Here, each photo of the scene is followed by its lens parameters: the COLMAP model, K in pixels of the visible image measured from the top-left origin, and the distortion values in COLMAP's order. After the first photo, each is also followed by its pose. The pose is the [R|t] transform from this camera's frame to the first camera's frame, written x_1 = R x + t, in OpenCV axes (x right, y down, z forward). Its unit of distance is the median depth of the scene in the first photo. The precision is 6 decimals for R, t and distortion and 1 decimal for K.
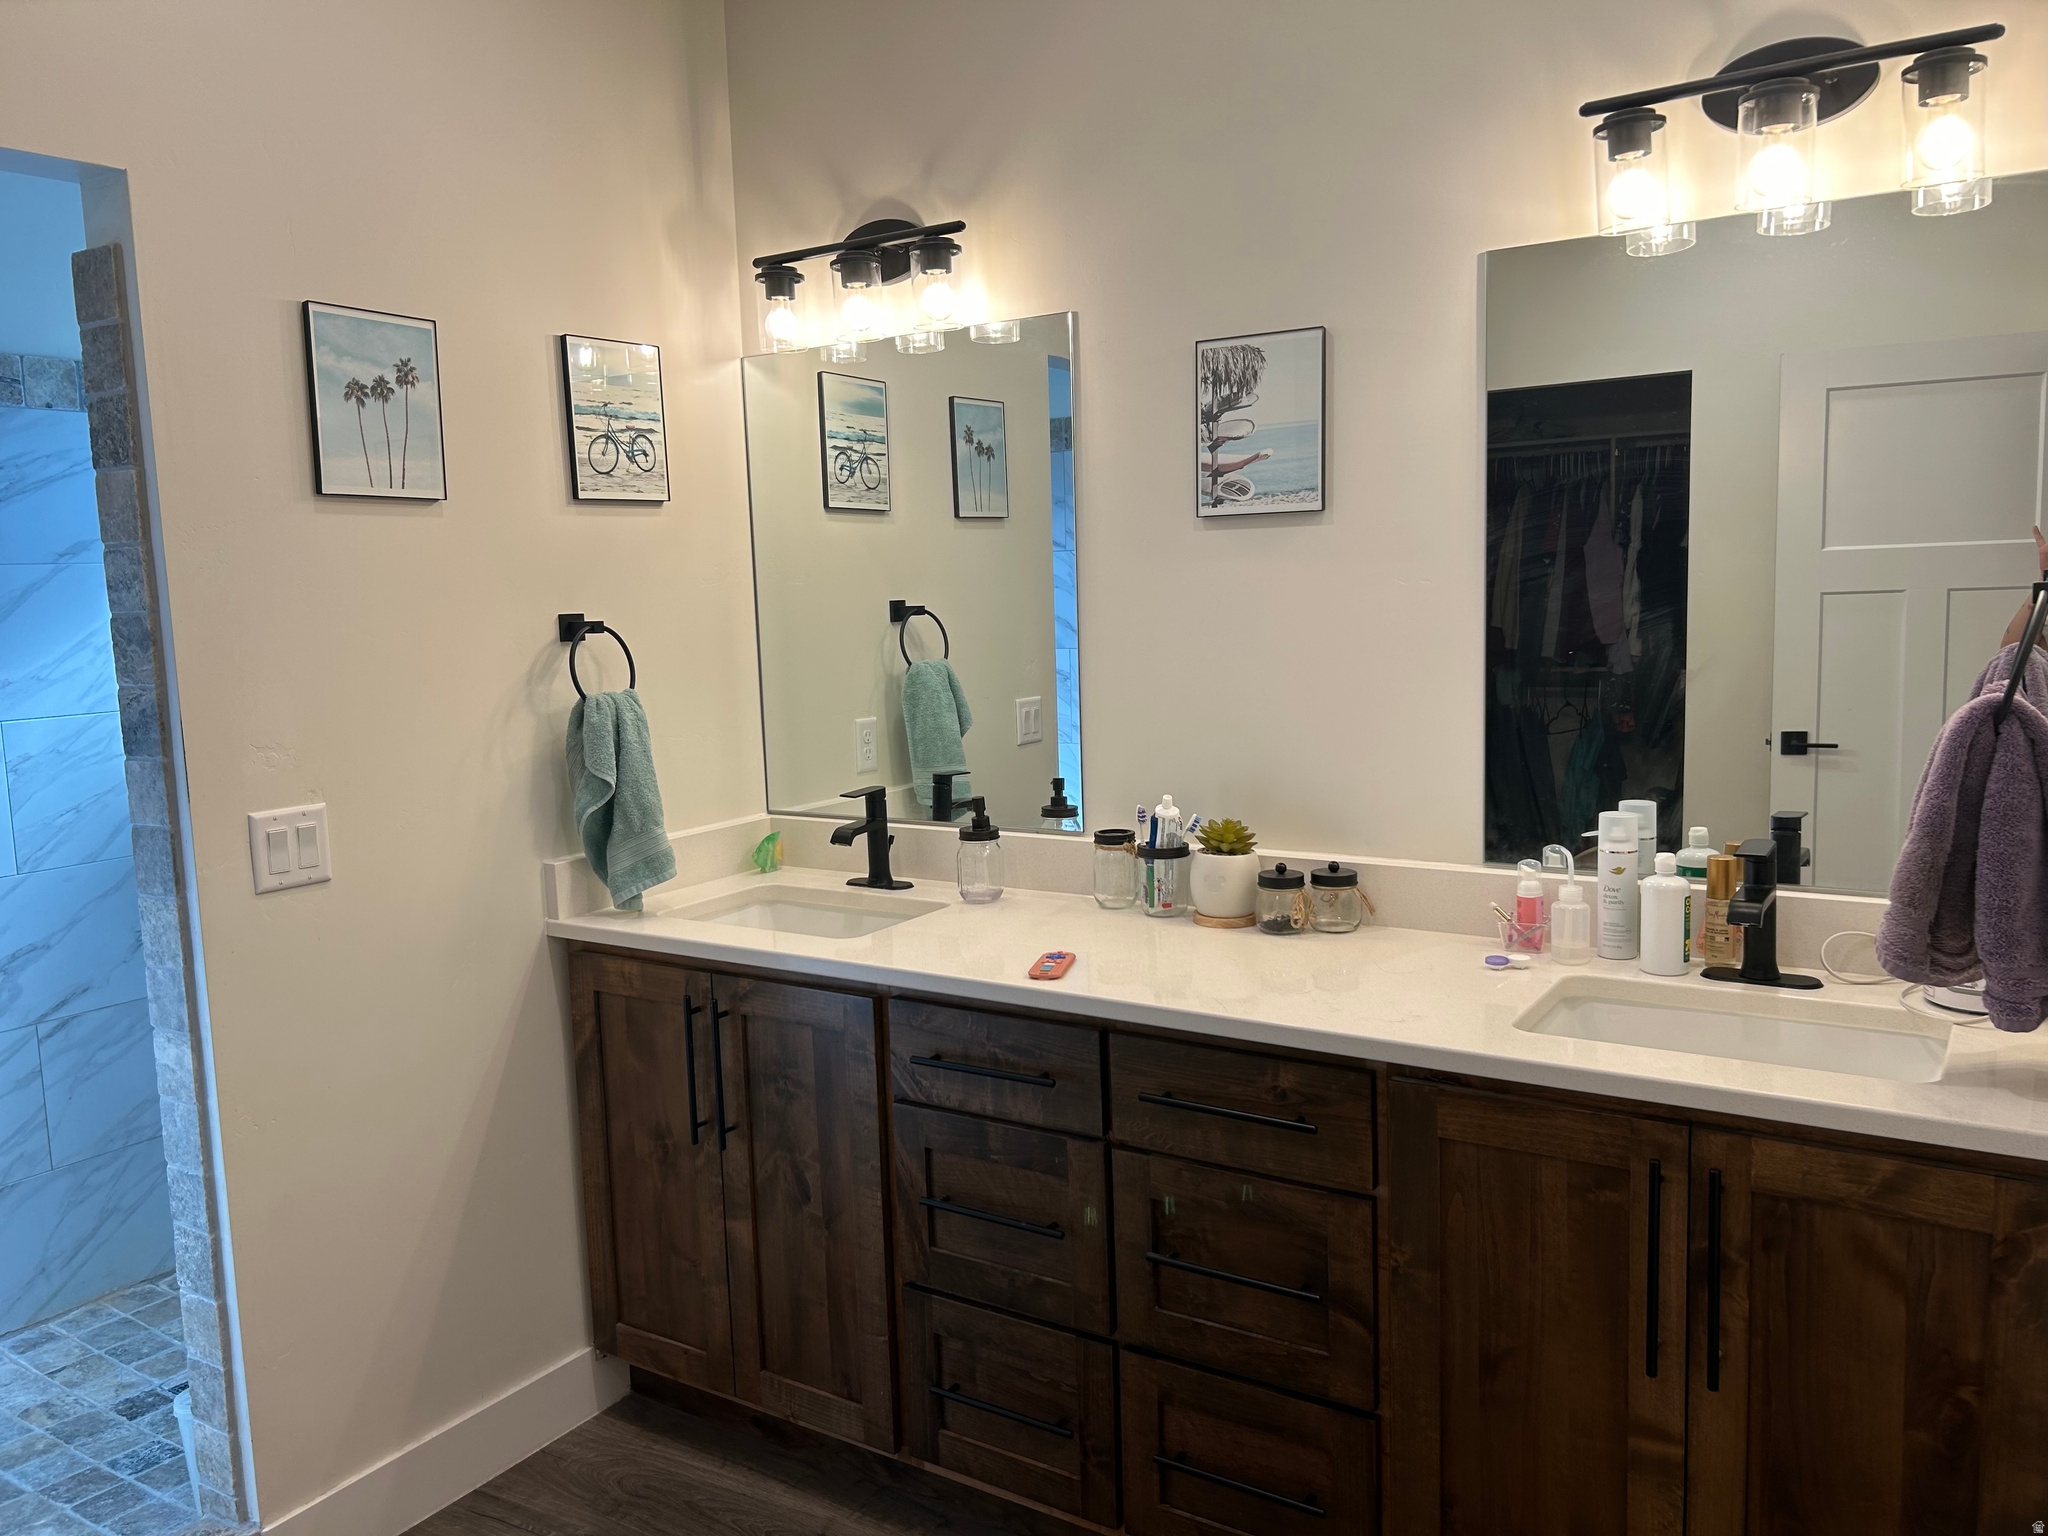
lens RADIAL K [[1540.3, 0, 1013.5], [0, 1540.3, 764.4], [0, 0, 1]] dist [0.054999, -0.071189]
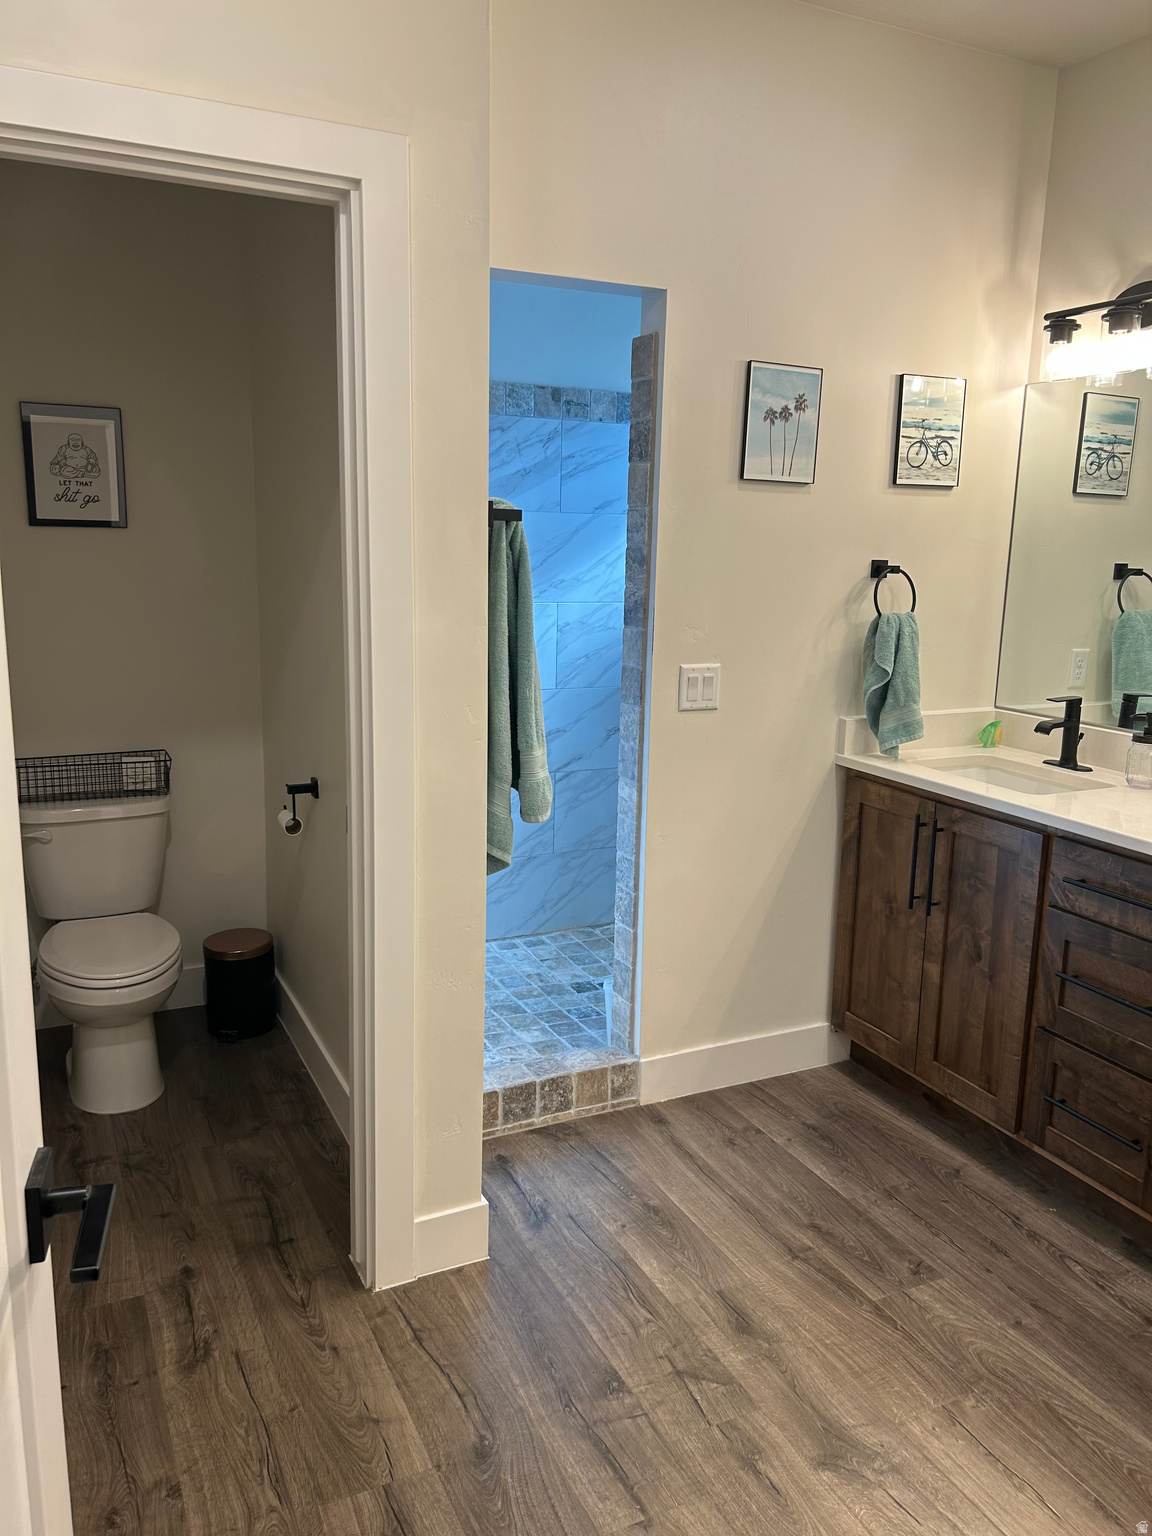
lens RADIAL K [[1157.5, 0, 576.0], [0, 1157.5, 768.0], [0, 0, 1]] dist [0.093562, -0.175184]
pose [[0.858210, 0.152323, -0.490178, 0.055987], [-0.111795, 0.987497, 0.111134, 0.012428], [0.500977, -0.040577, 0.864509, -0.166509]]
